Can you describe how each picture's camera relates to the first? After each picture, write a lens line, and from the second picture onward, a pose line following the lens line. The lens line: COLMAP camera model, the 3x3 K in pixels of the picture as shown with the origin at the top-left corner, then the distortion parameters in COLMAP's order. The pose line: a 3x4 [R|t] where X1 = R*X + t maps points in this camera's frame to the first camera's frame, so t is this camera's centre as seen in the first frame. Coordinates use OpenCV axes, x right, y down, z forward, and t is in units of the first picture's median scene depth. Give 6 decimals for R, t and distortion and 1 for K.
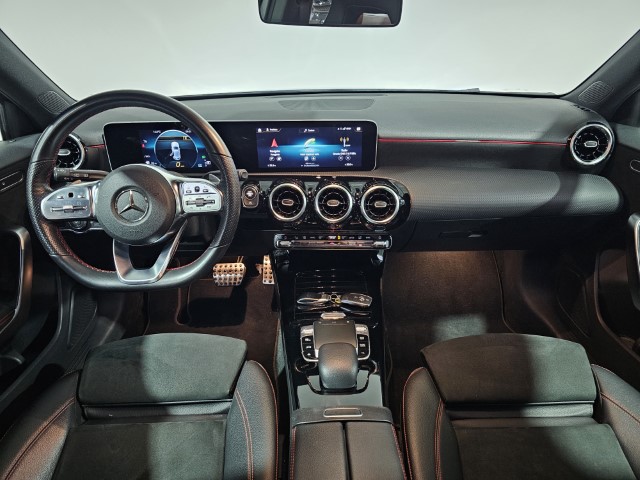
lens RADIAL K [[432.3, 0, 324.3], [0, 432.3, 241.8], [0, 0, 1]] dist [0.068161, -0.026900]
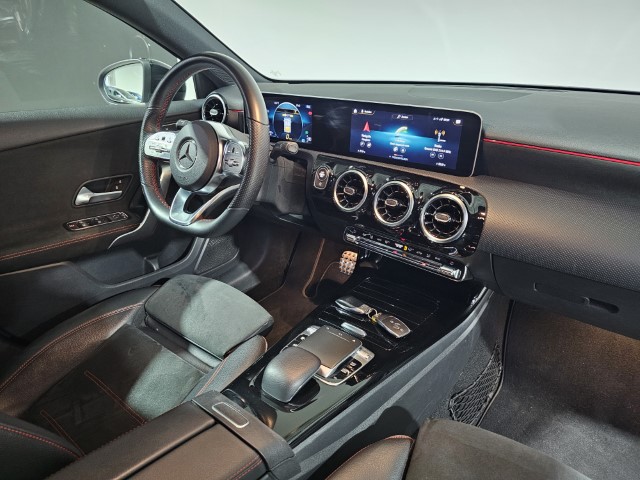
lens RADIAL K [[432.3, 0, 321.2], [0, 432.3, 237.4], [0, 0, 1]] dist [0.068161, -0.026900]
pose [[0.764533, 0.270798, -0.584942, 0.404902], [-0.288472, 0.955266, 0.065200, -0.038371], [0.576431, 0.118892, 0.808450, 0.238109]]
